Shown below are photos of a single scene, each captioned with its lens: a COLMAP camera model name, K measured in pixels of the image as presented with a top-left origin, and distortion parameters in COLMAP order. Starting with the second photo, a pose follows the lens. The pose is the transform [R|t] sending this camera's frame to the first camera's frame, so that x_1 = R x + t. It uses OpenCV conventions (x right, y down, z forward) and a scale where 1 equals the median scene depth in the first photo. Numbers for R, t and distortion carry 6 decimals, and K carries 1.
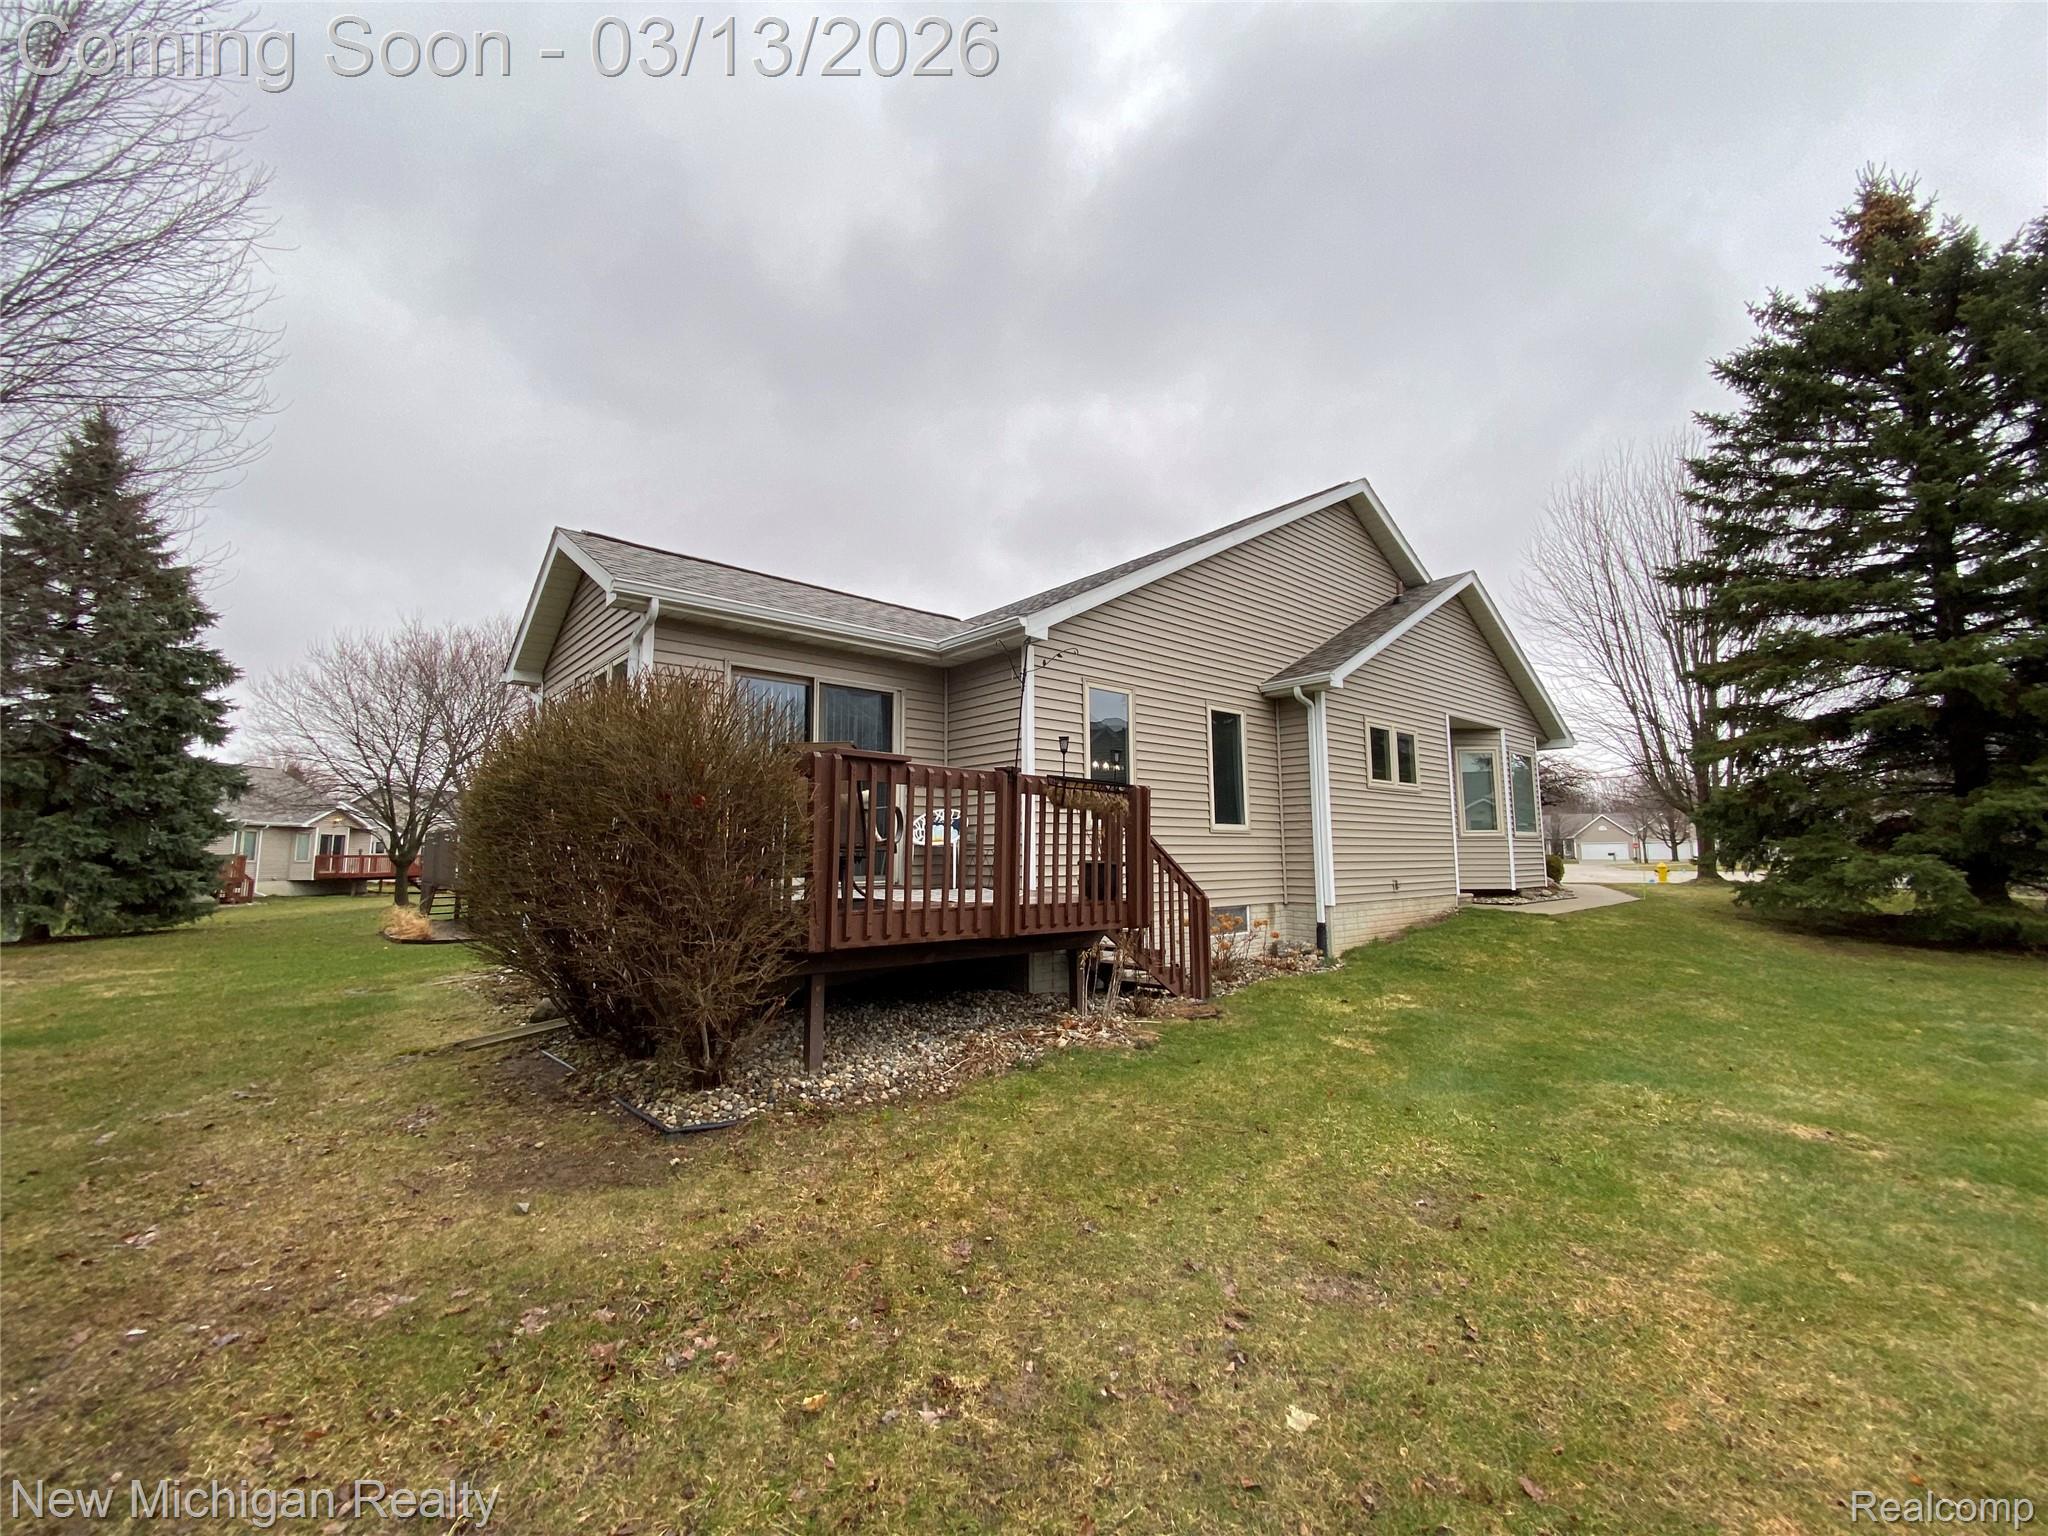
lens RADIAL K [[831.0, 0, 1037.4], [0, 831.0, 757.7], [0, 0, 1]] dist [0.014198, -0.020554]
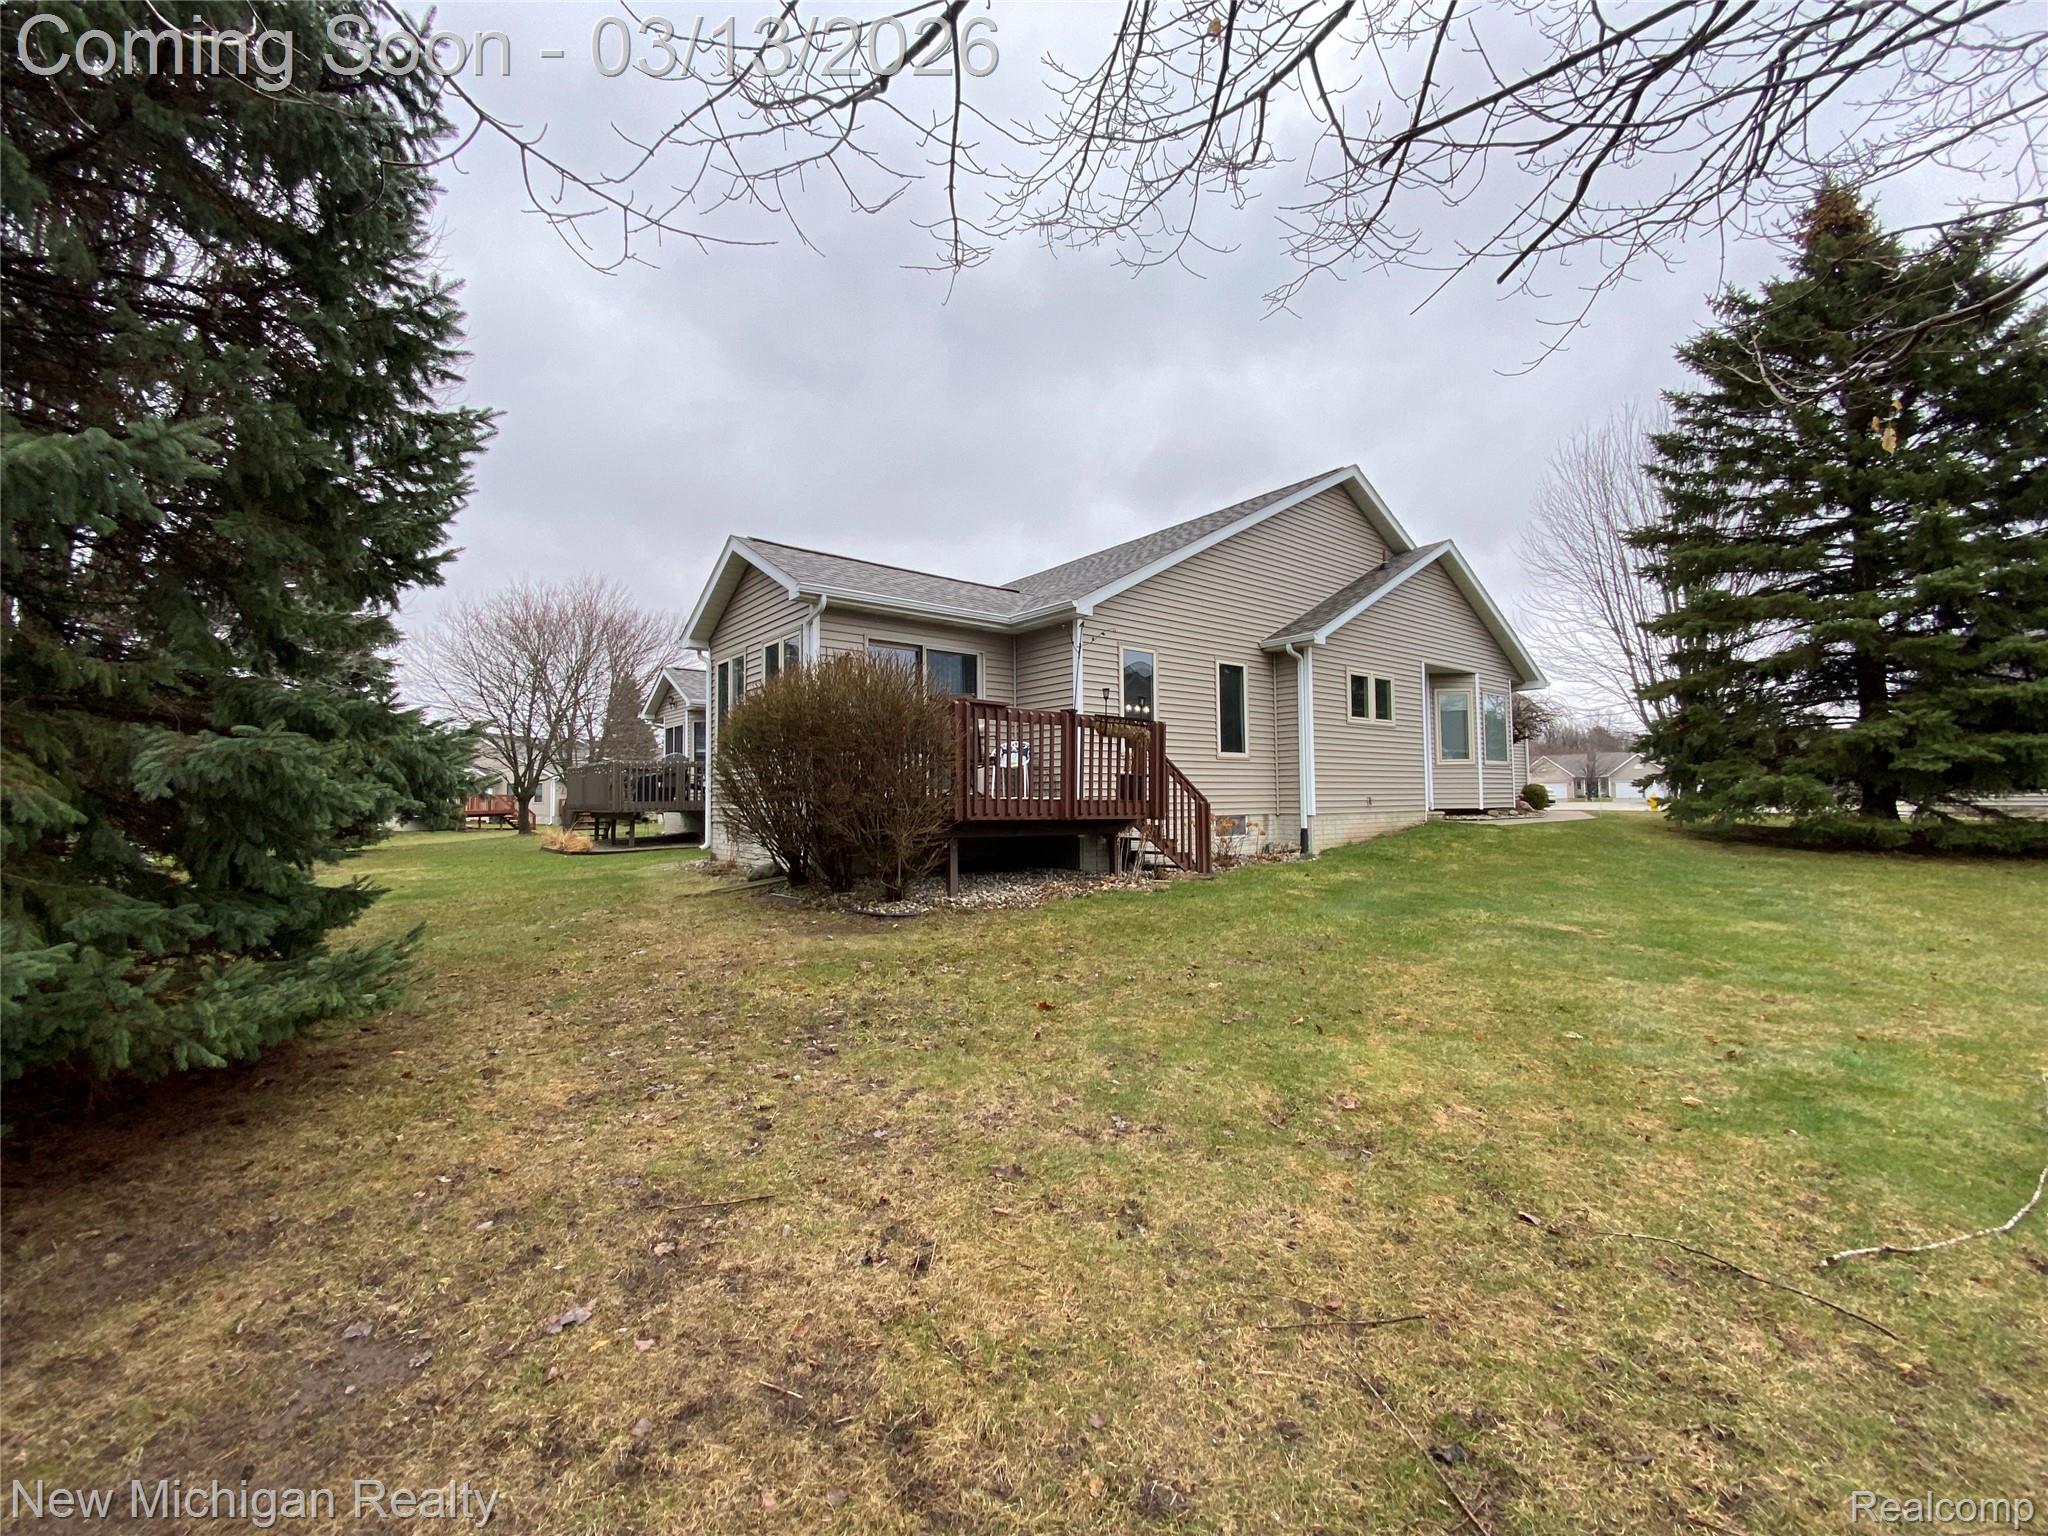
lens RADIAL K [[813.2, 0, 1024.0], [0, 813.2, 768.0], [0, 0, 1]] dist [0.012447, -0.000094]
pose [[0.998244, -0.004187, -0.059087, -0.017679], [0.008996, 0.996644, 0.081360, -0.001601], [0.058548, -0.081749, 0.994932, -0.281500]]
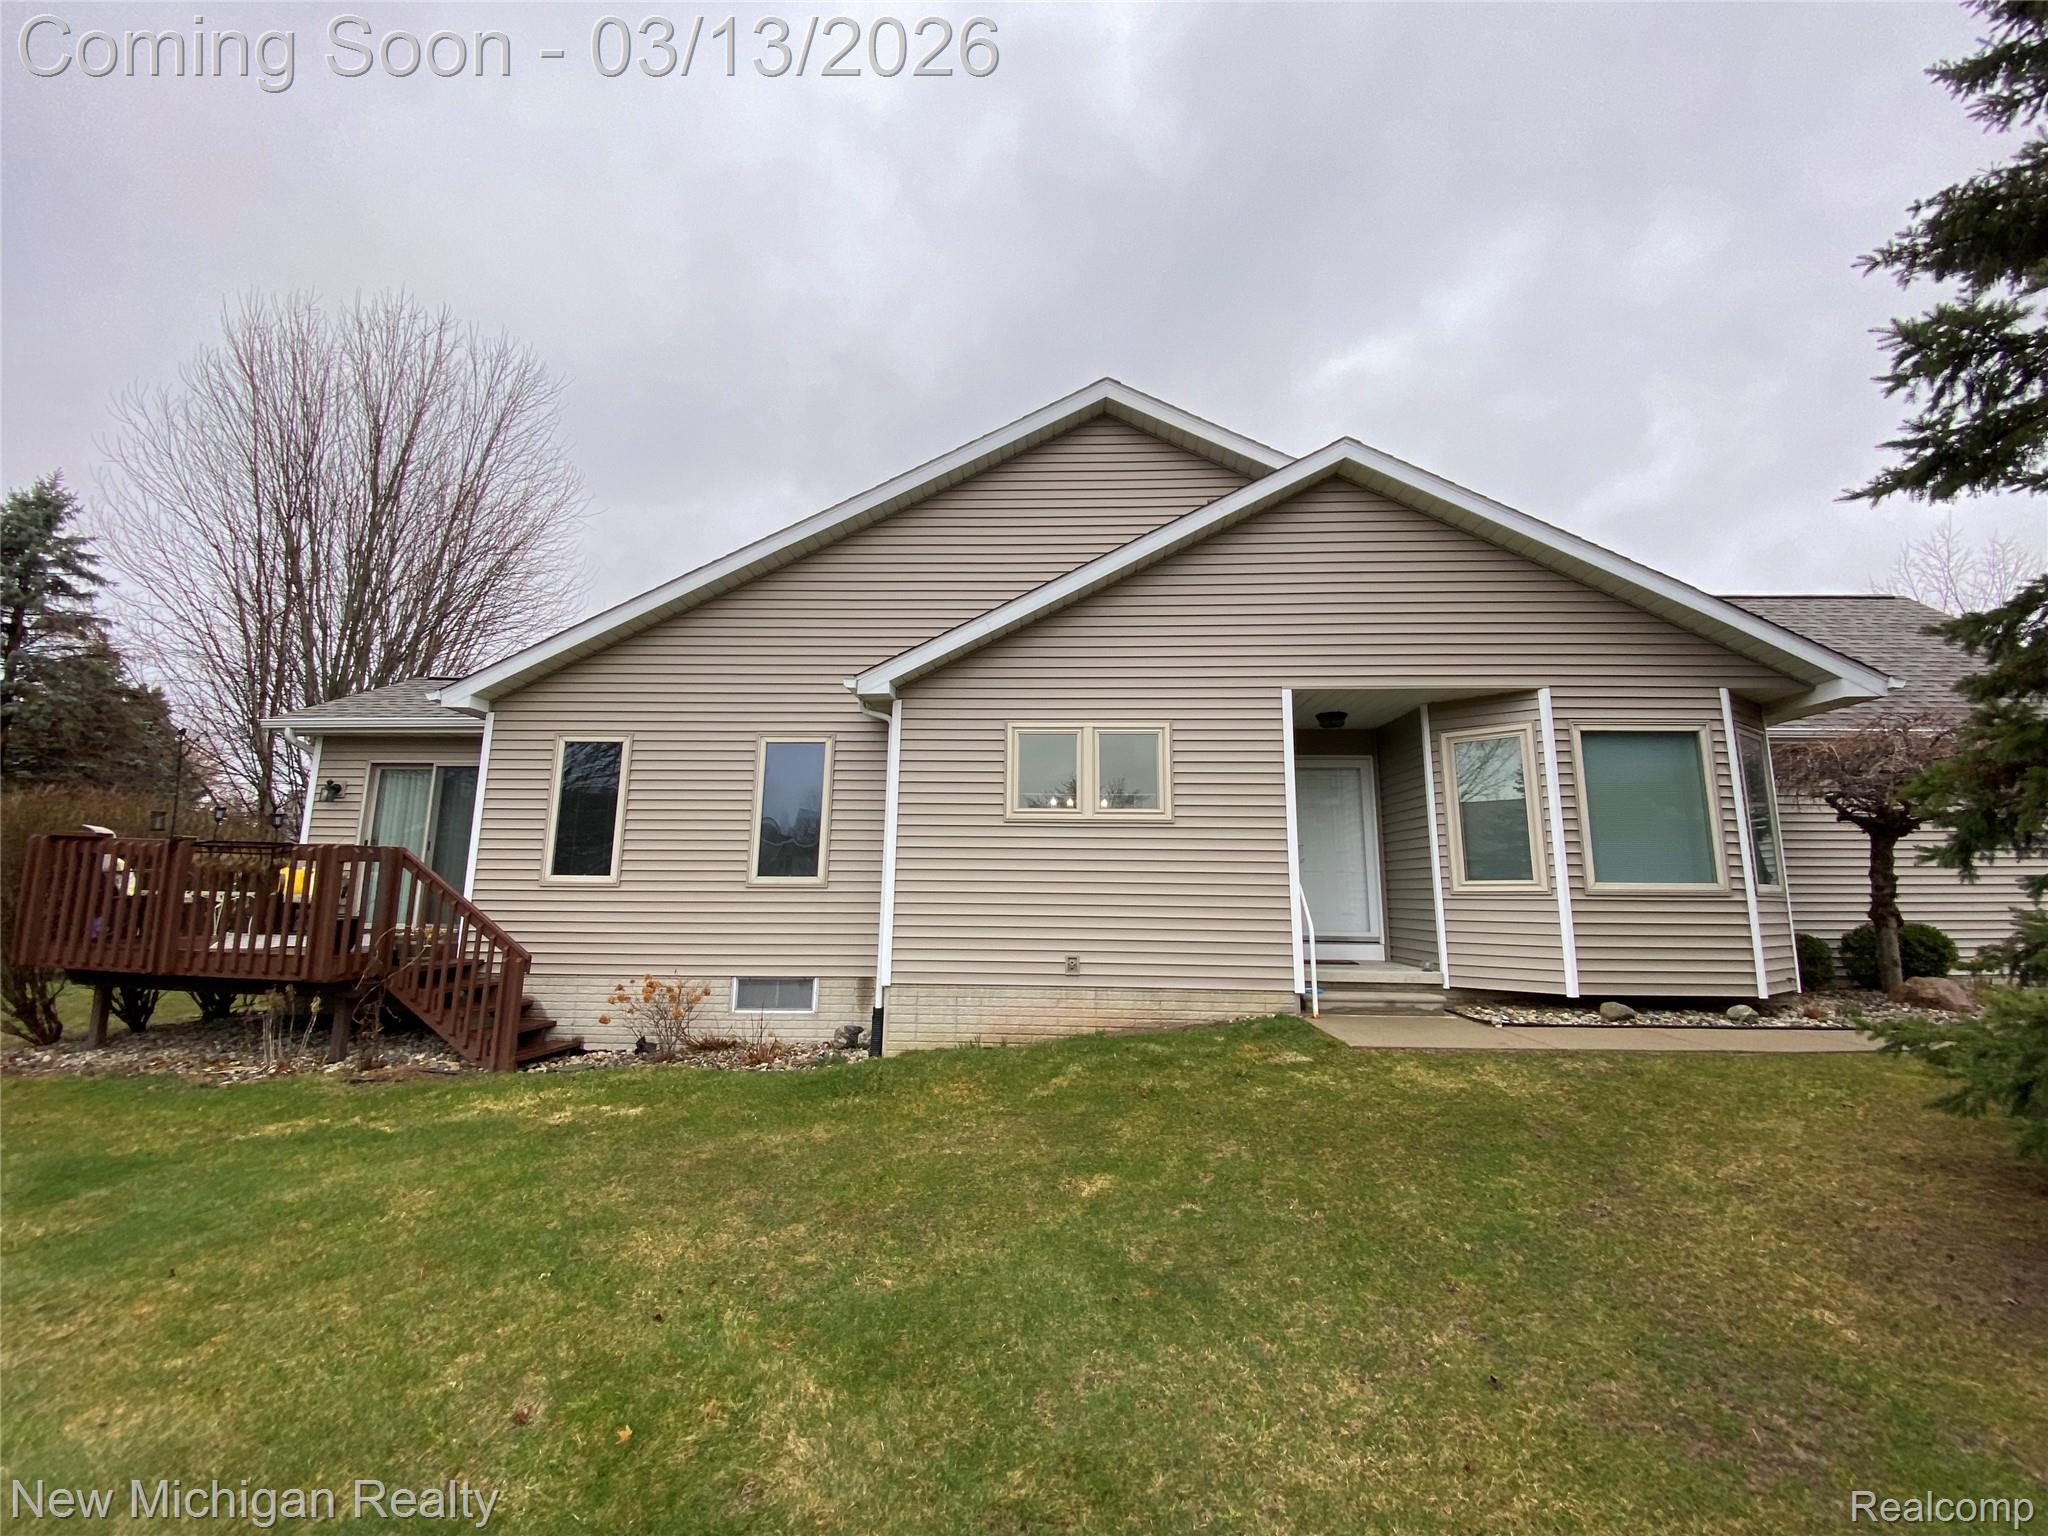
lens RADIAL K [[831.0, 0, 1037.4], [0, 831.0, 757.7], [0, 0, 1]] dist [0.014198, -0.020554]
pose [[0.711717, -0.121373, -0.691901, 1.018569], [0.064607, 0.992095, -0.107577, 0.070084], [0.699489, 0.031863, 0.713933, 0.591694]]
